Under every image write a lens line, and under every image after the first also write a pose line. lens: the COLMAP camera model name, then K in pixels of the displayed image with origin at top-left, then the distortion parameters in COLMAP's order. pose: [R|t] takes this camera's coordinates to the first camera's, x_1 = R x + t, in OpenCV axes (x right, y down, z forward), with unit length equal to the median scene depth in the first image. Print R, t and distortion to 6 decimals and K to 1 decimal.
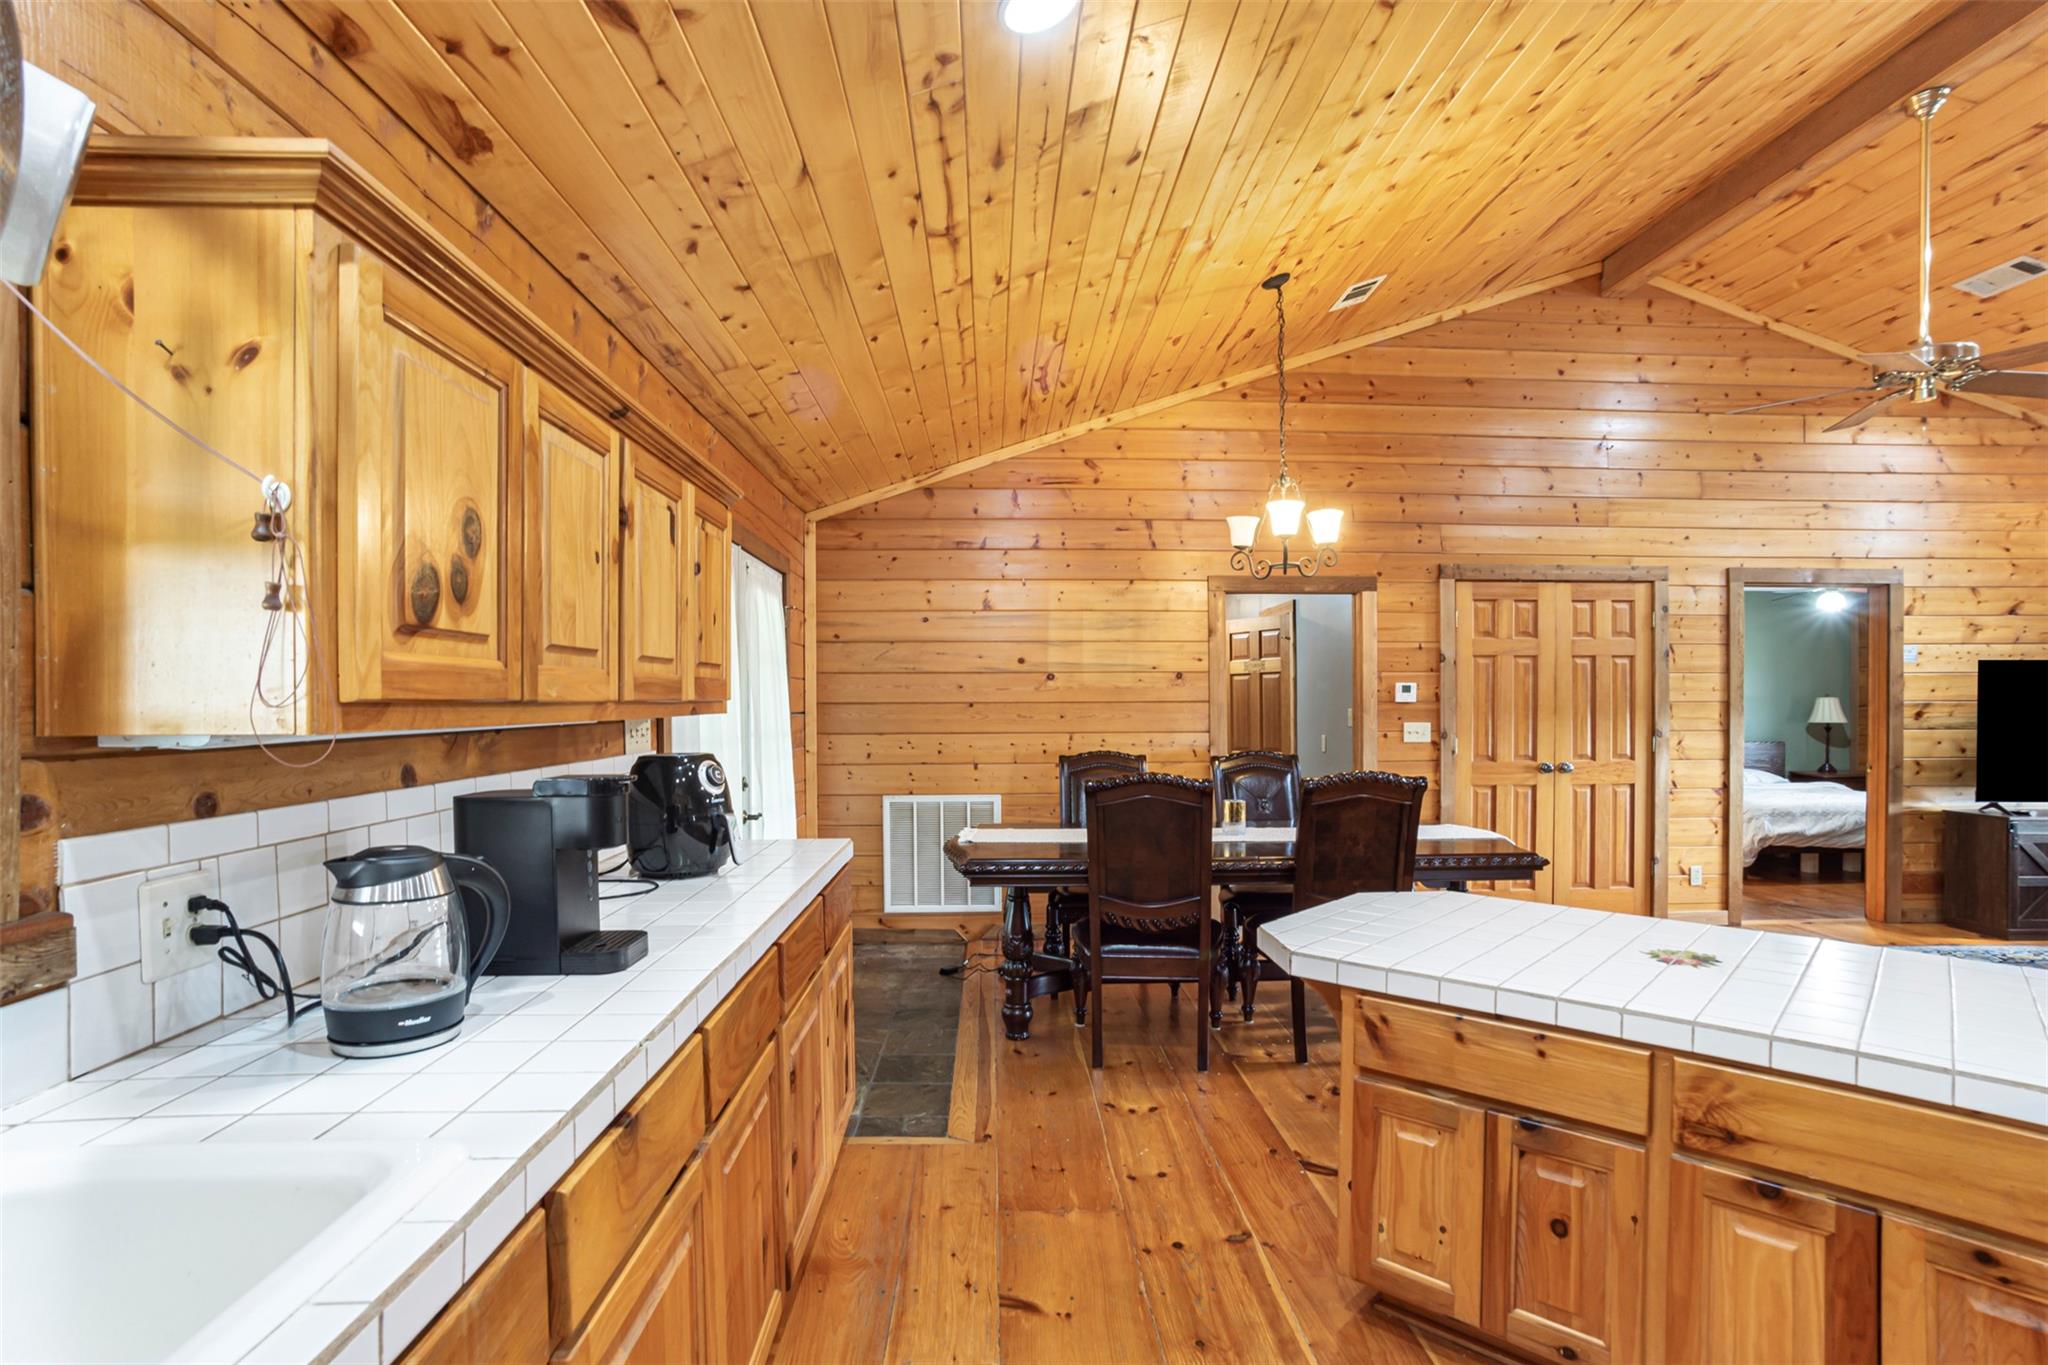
lens RADIAL K [[1011.6, 0, 1021.6], [0, 1011.6, 707.6], [0, 0, 1]] dist [-0.084679, 0.043807]
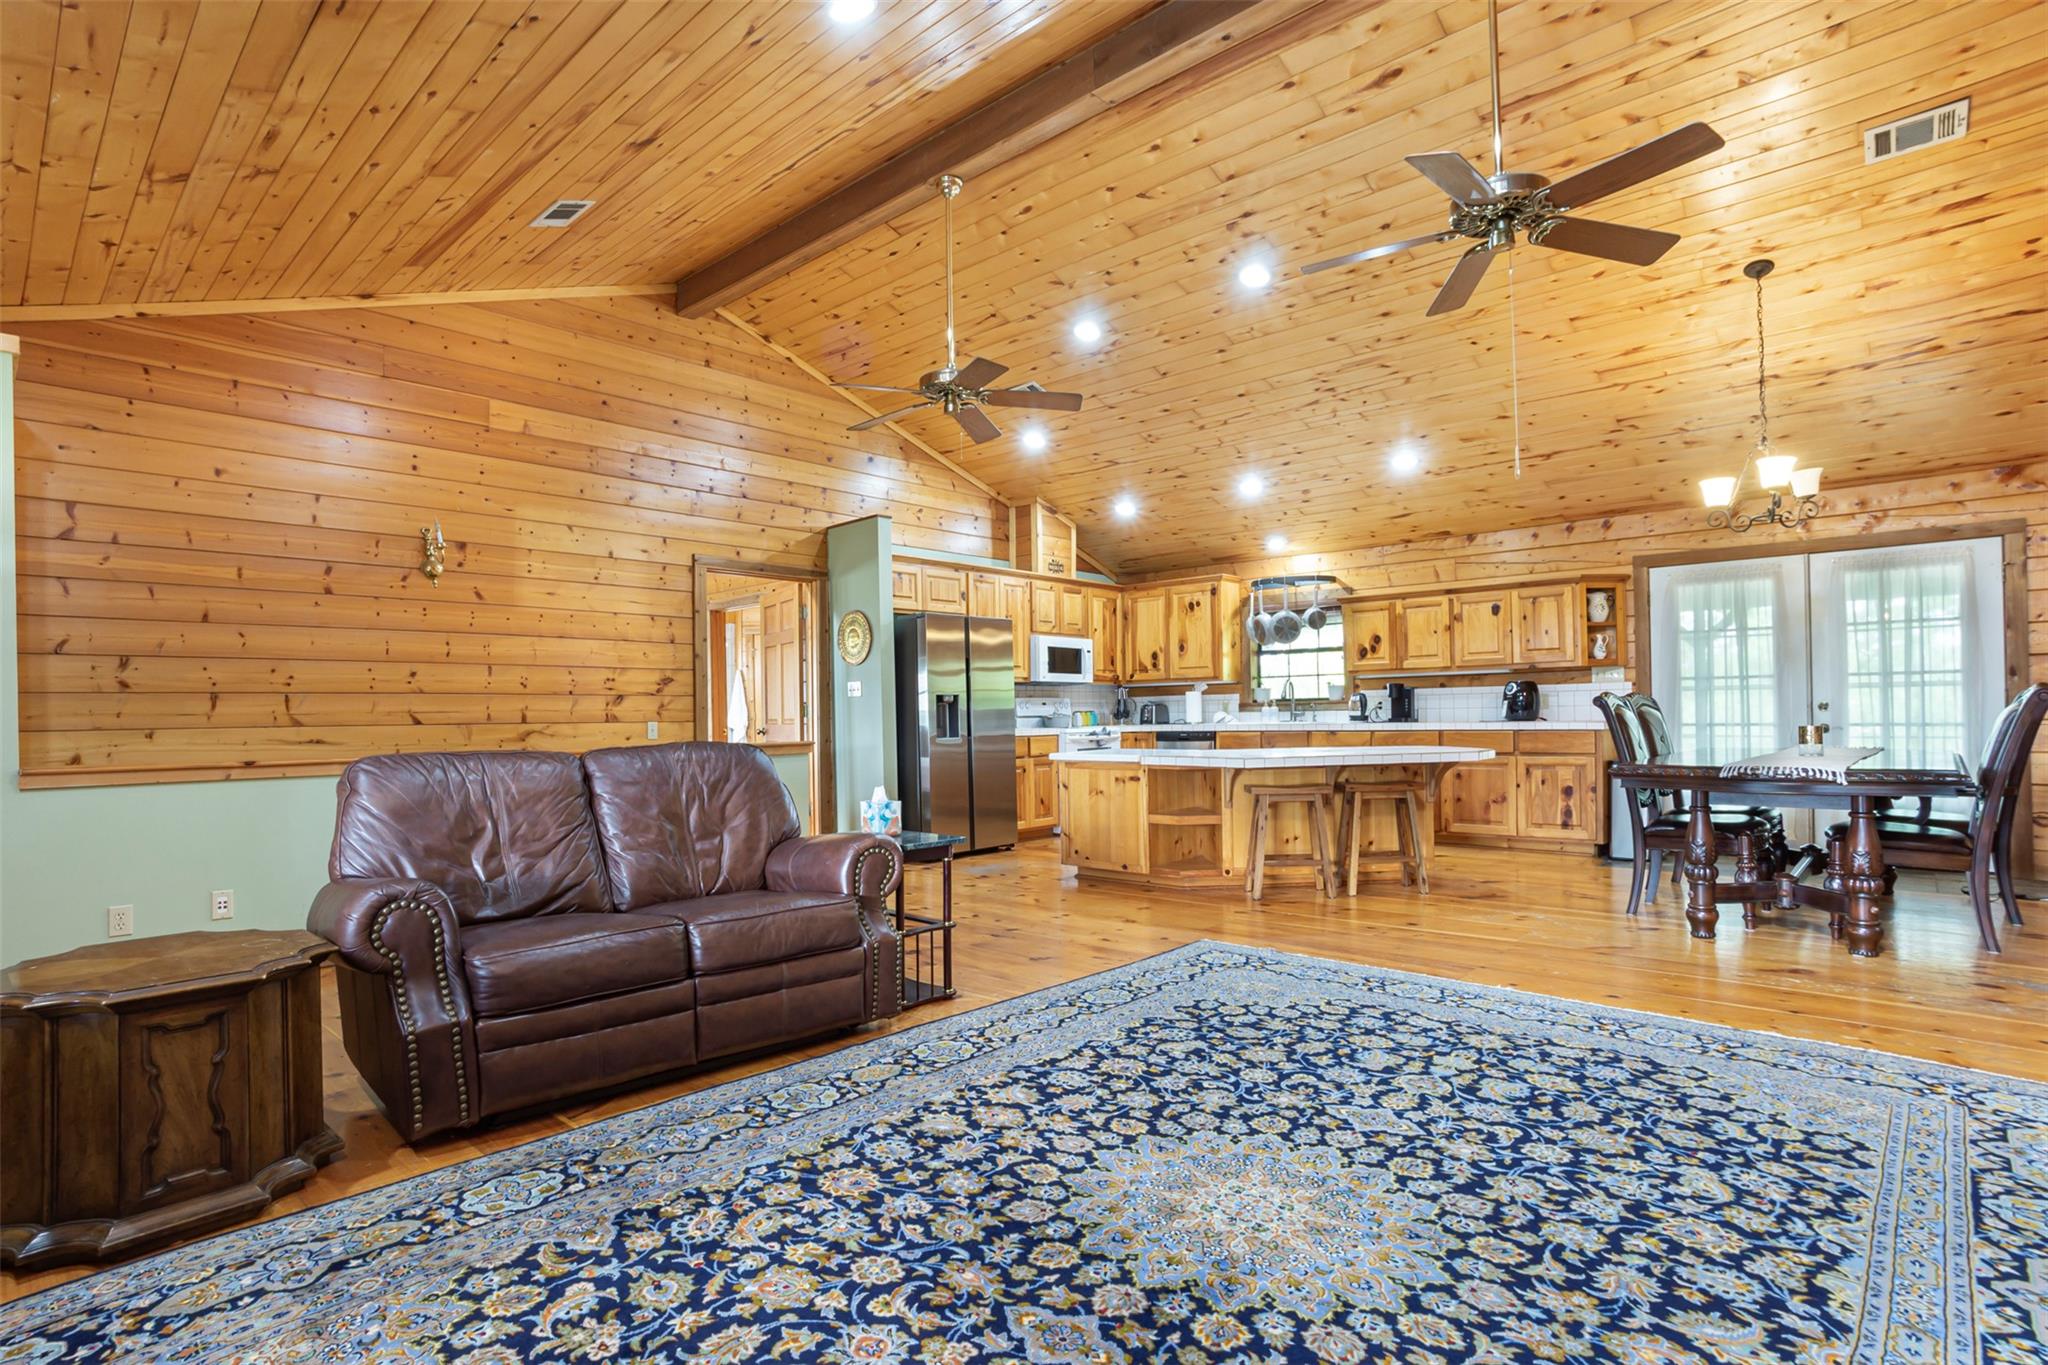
lens RADIAL K [[1011.6, 0, 1021.6], [0, 1011.6, 707.6], [0, 0, 1]] dist [-0.084679, 0.043807]
pose [[-0.692410, 0.006823, -0.721472, 1.461973], [0.012290, 0.999922, -0.002338, 0.059047], [0.721400, -0.010485, -0.692440, 1.024677]]
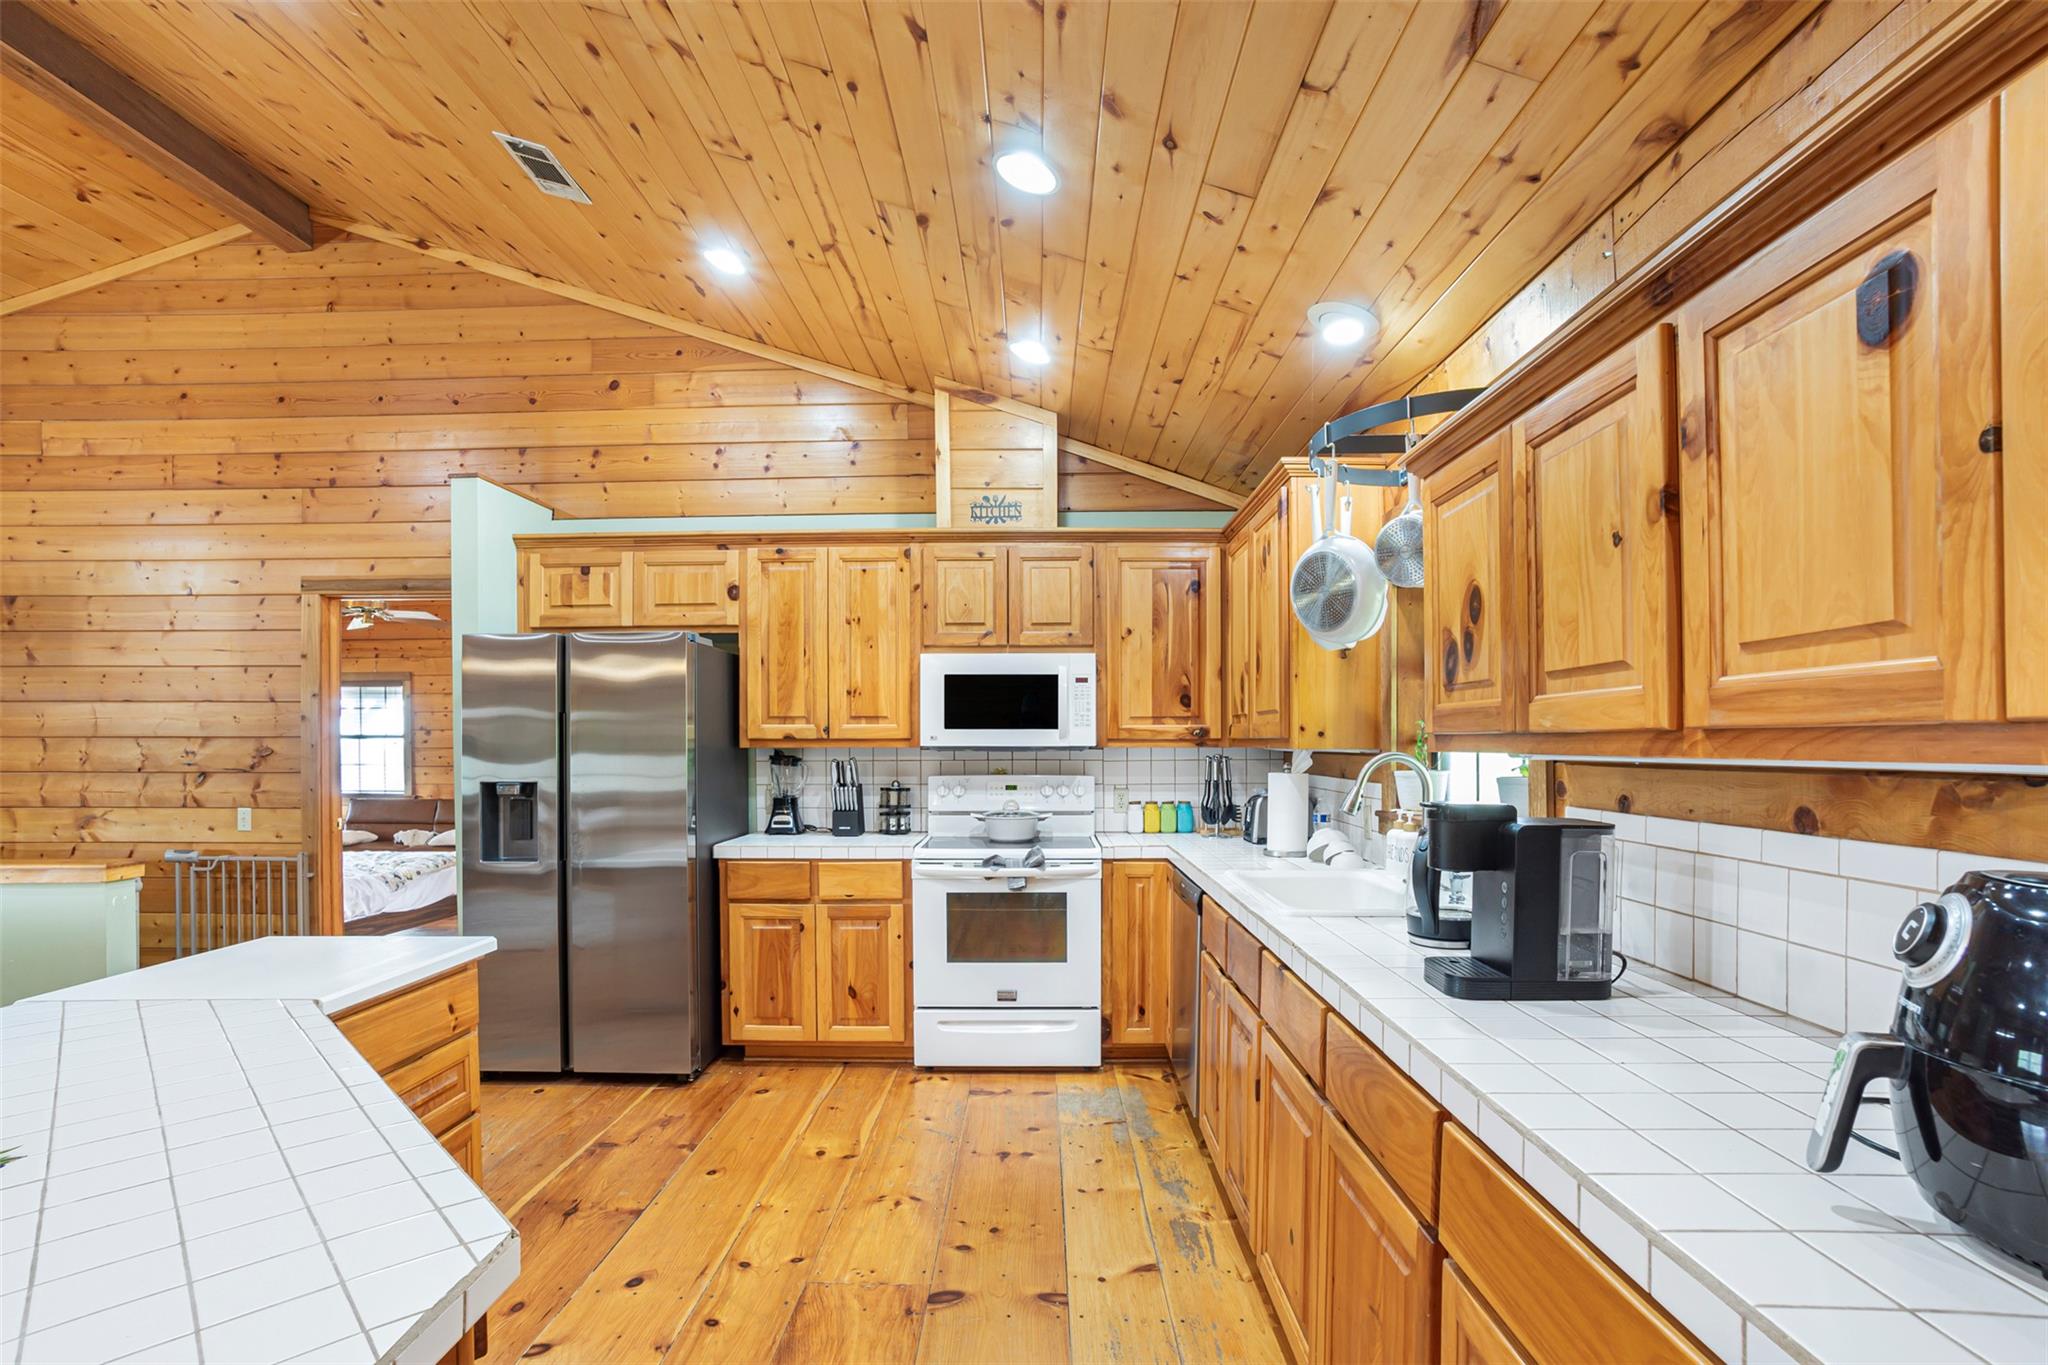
lens RADIAL K [[1015.1, 0, 1029.8], [0, 1015.1, 743.4], [0, 0, 1]] dist [-0.081877, 0.038818]
pose [[-0.999320, 0.004241, 0.036614, -0.004242], [0.004548, 0.999955, 0.008324, -0.001621], [-0.036577, 0.008485, -0.999295, 0.689754]]
